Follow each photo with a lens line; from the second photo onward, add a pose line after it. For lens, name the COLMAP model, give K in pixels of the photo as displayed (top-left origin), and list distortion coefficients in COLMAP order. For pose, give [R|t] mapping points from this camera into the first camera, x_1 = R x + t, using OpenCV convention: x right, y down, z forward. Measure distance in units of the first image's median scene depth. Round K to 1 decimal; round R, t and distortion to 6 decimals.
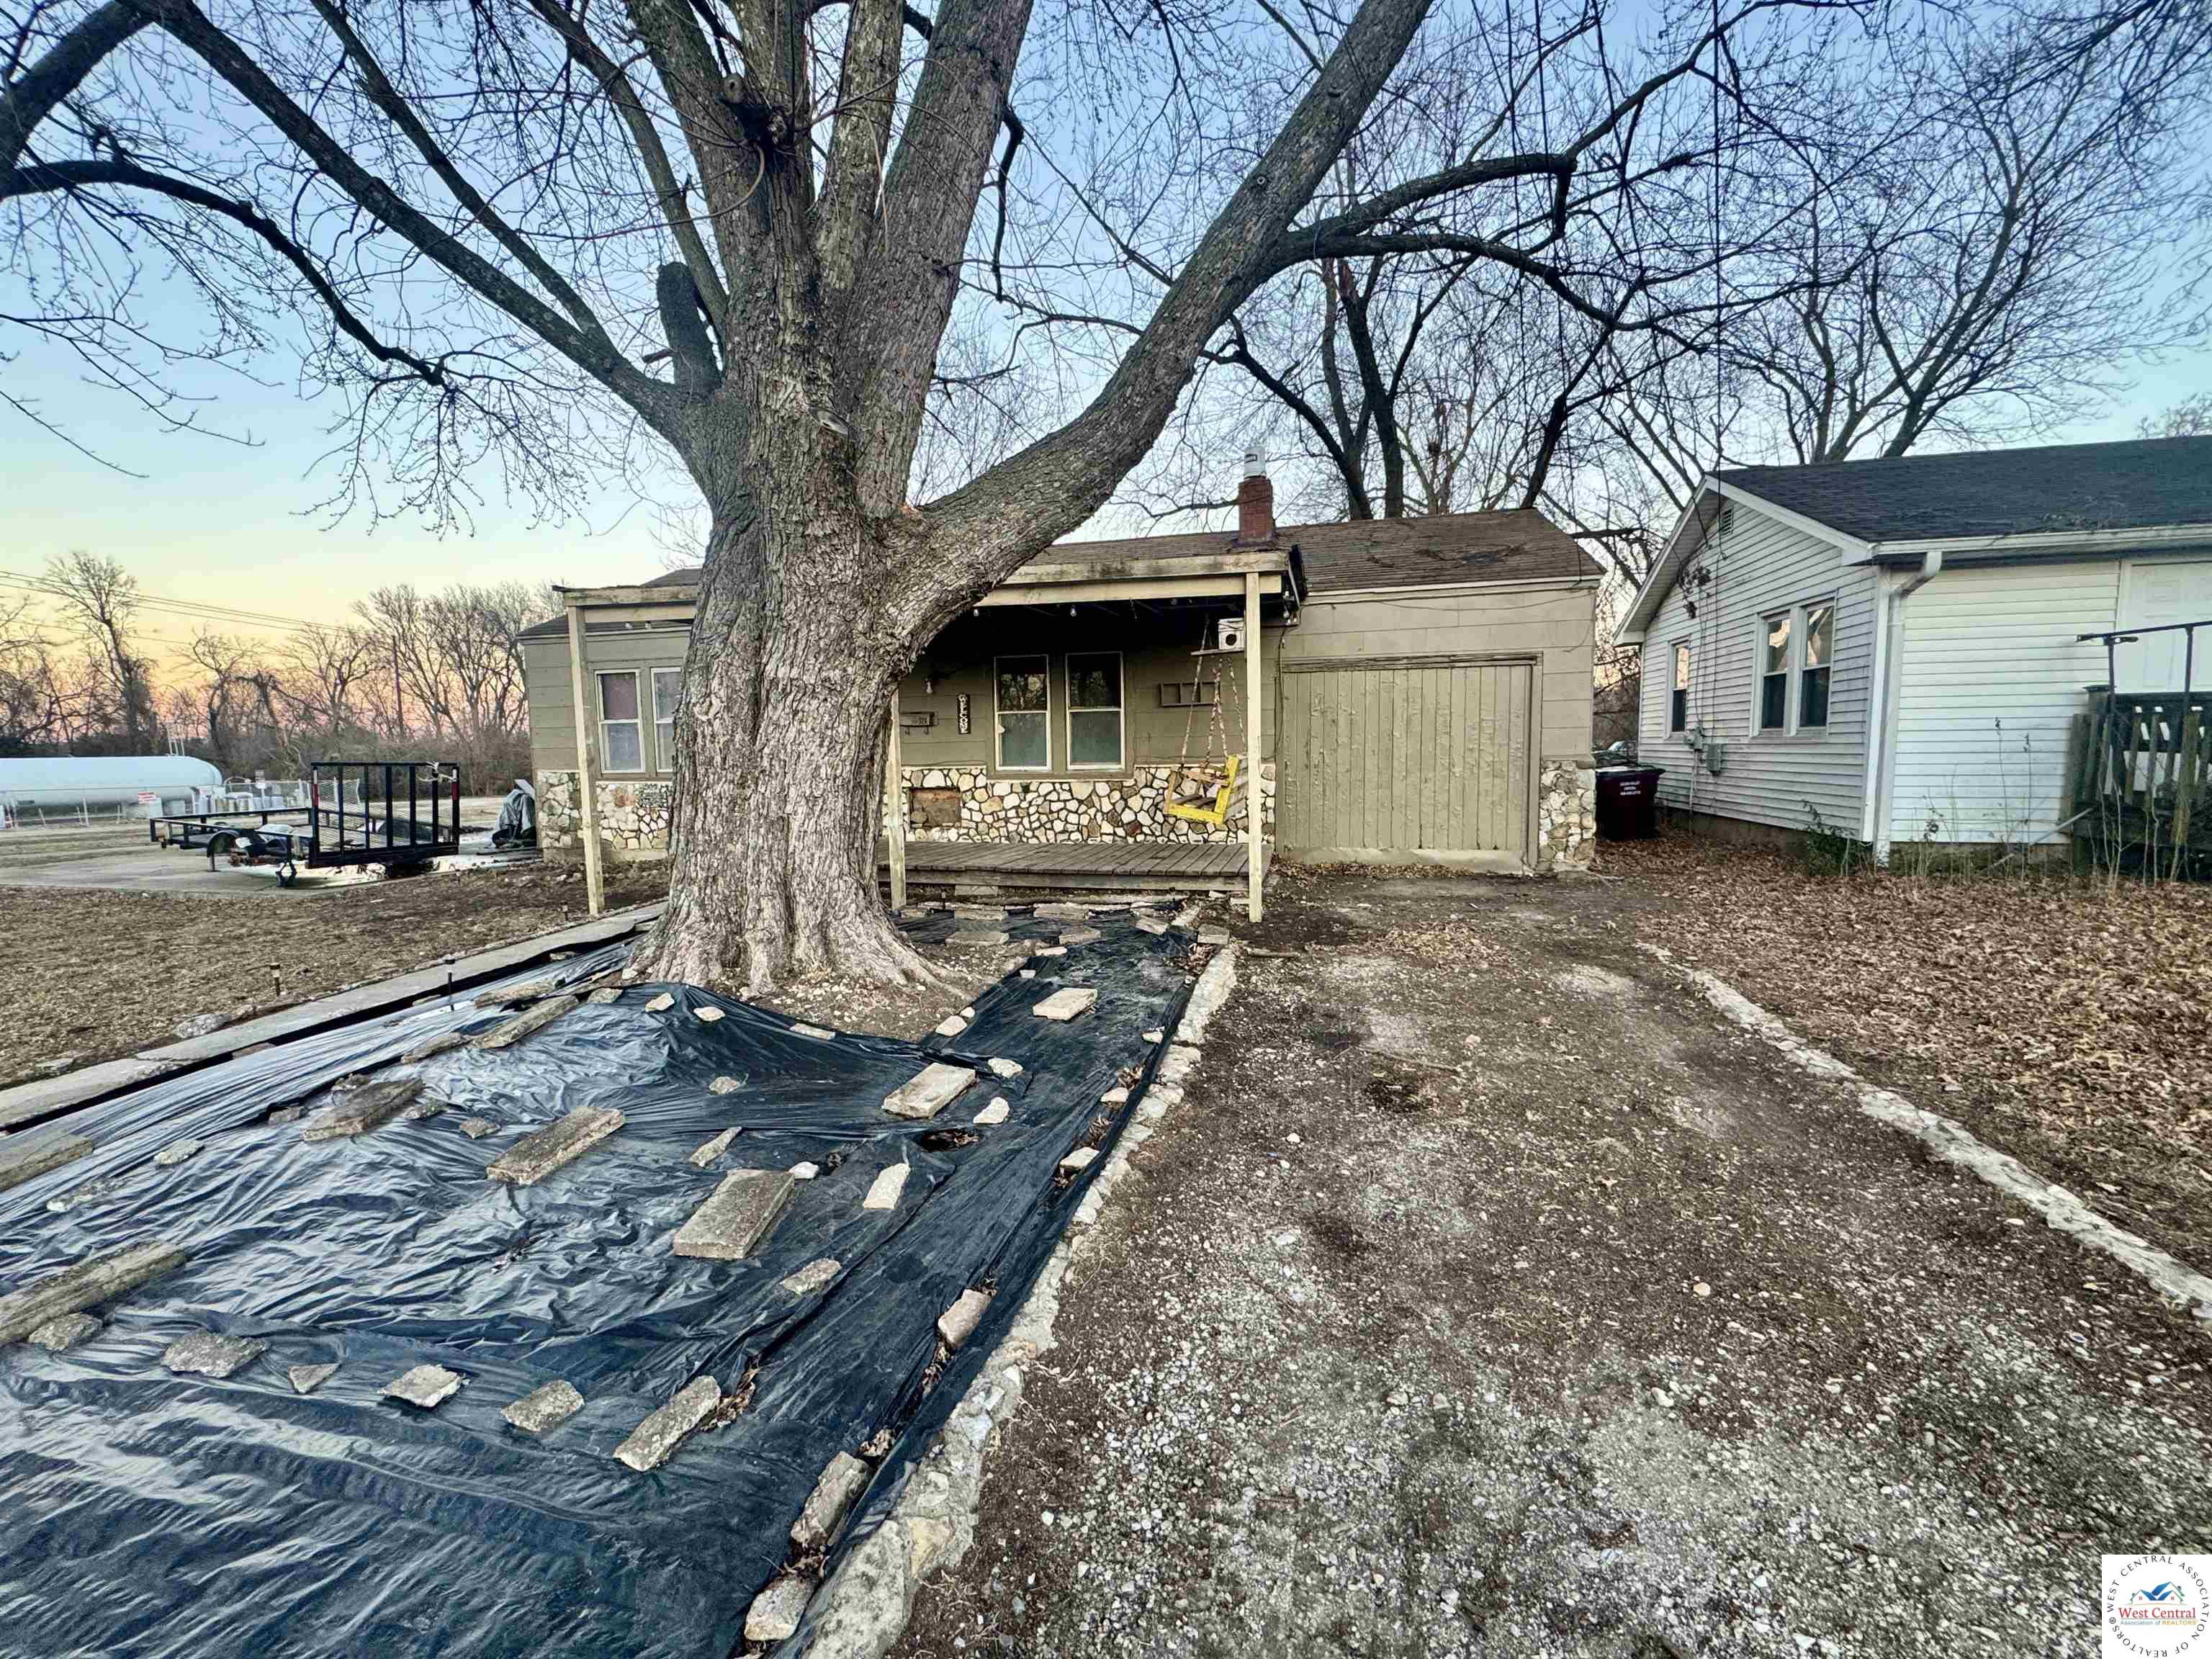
lens RADIAL K [[886.0, 0, 1112.2], [0, 886.0, 832.5], [0, 0, 1]] dist [-0.004254, 0.000949]
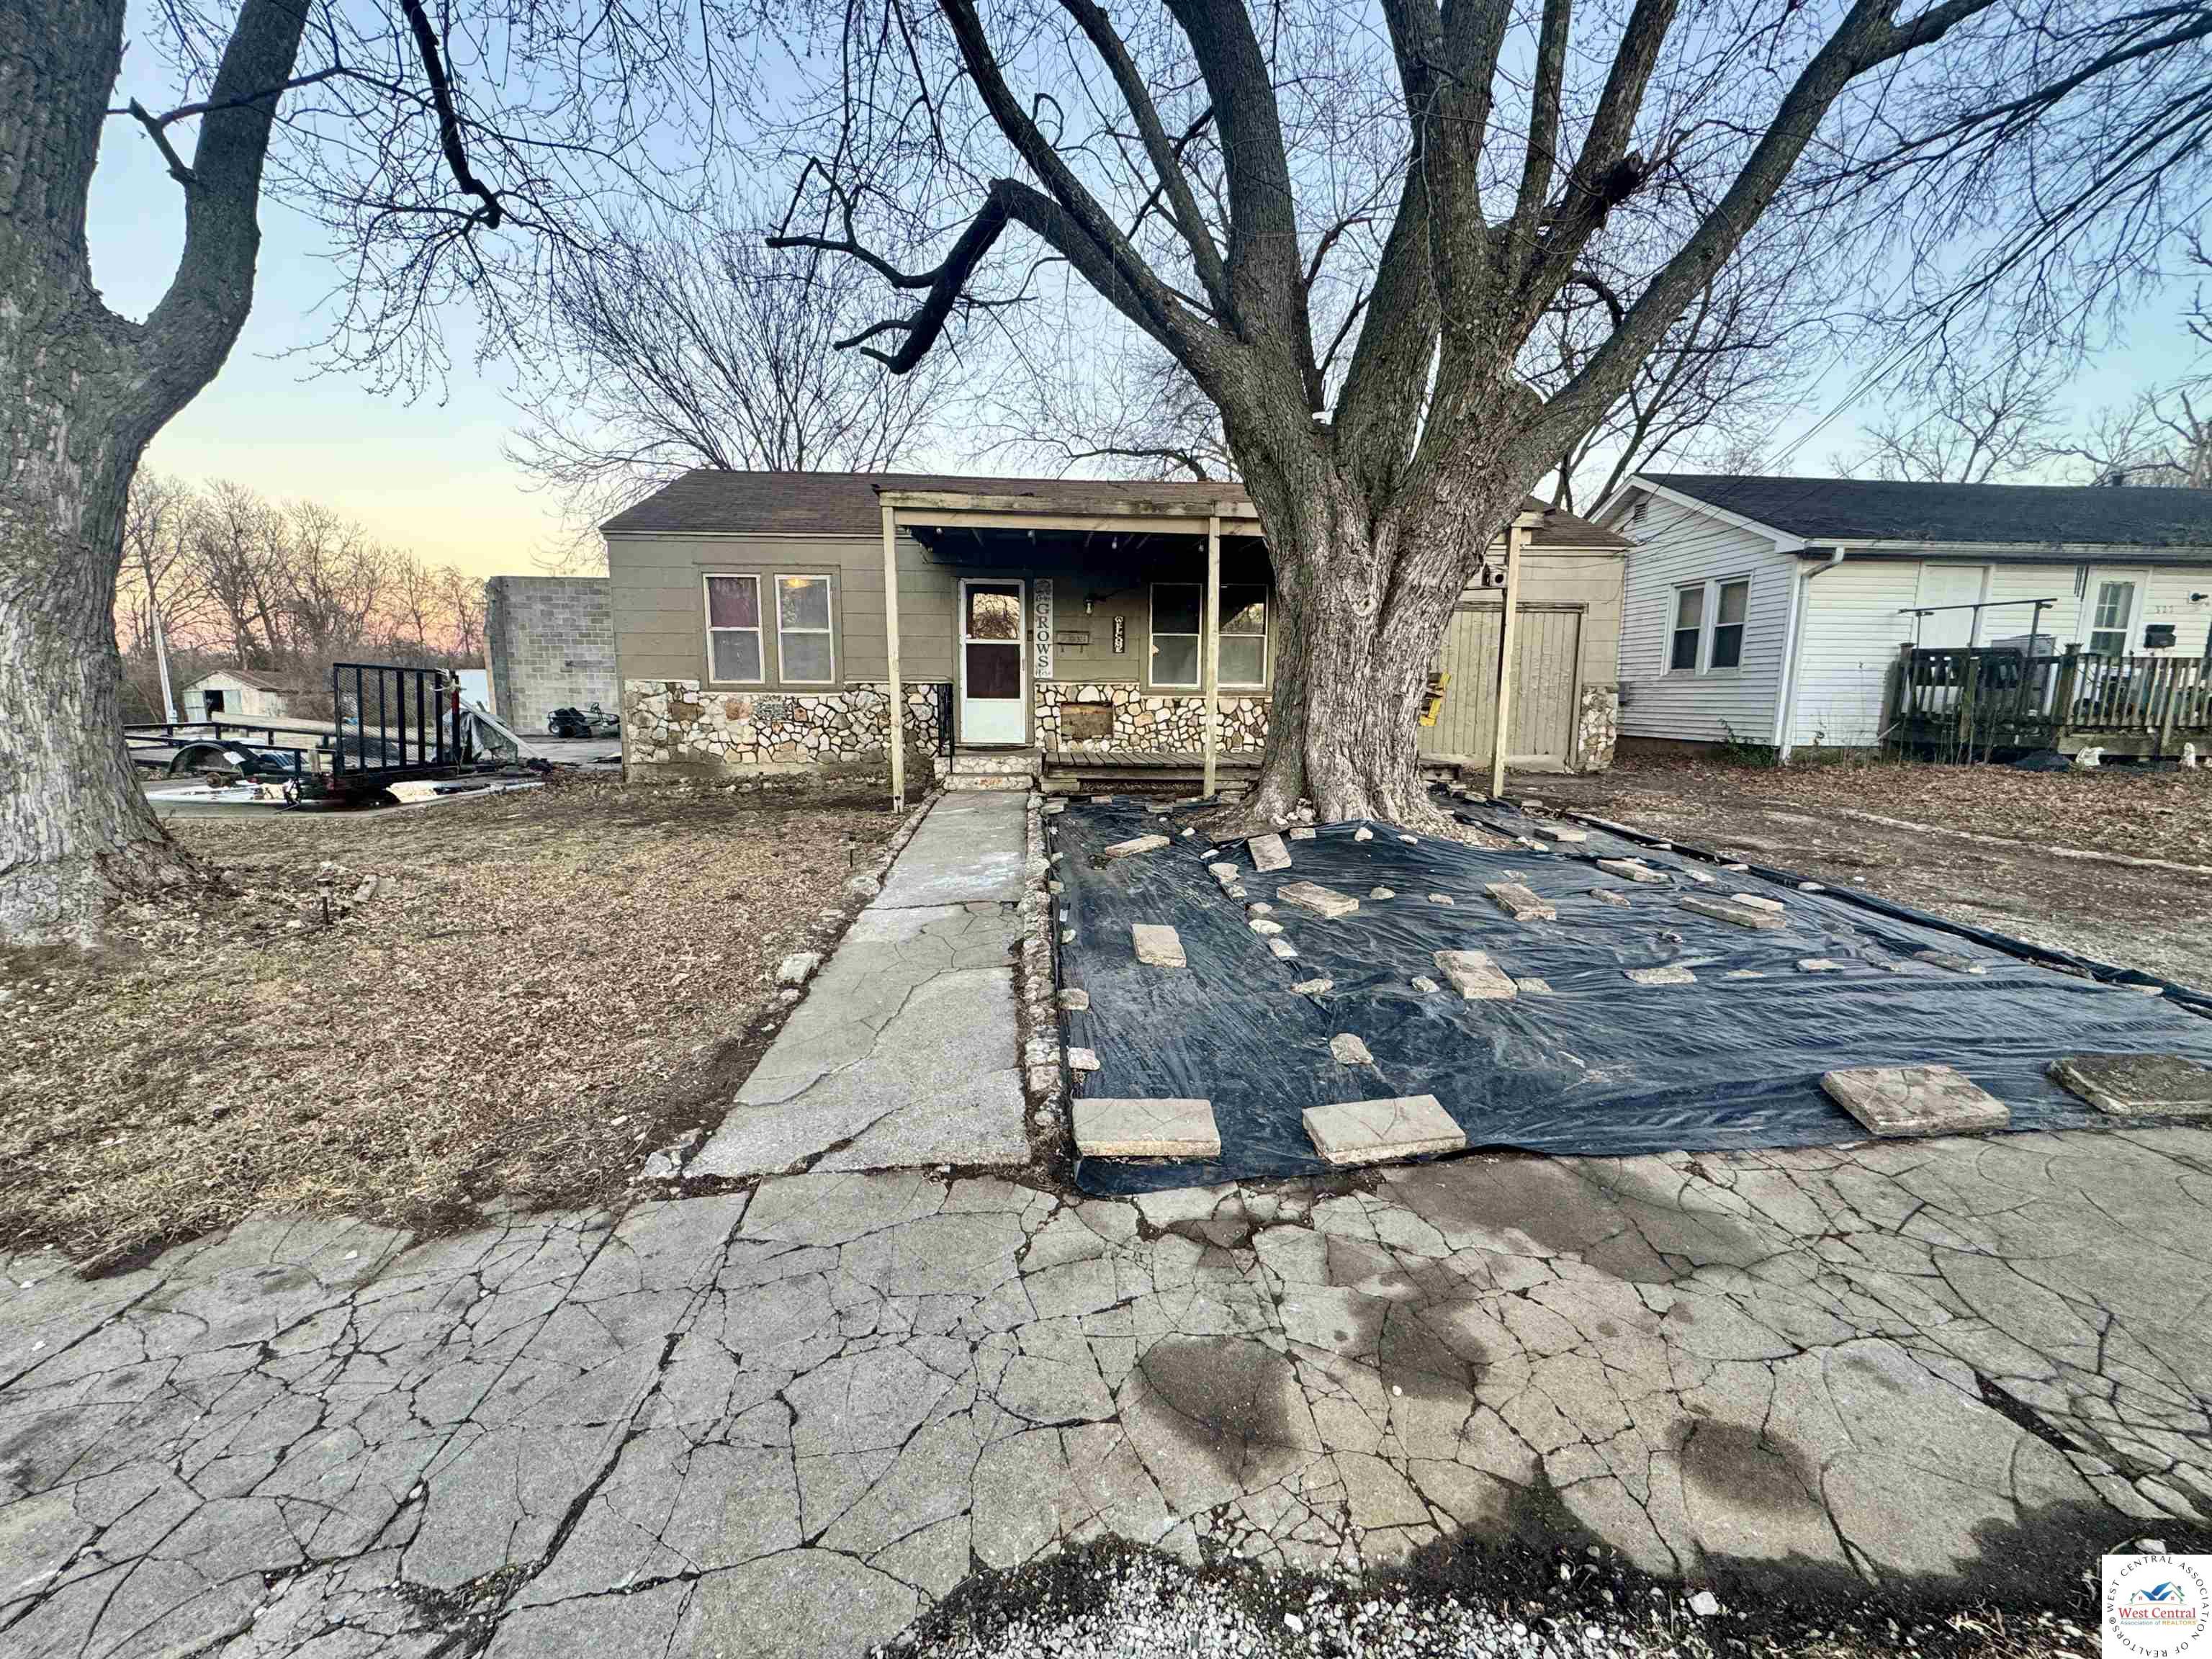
lens RADIAL K [[886.0, 0, 1103.7], [0, 886.0, 832.0], [0, 0, 1]] dist [-0.004254, 0.000949]
pose [[0.952475, -0.026646, 0.303448, -0.542487], [0.009197, 0.998228, 0.058786, 0.046836], [-0.304476, -0.053202, 0.951033, -0.049047]]
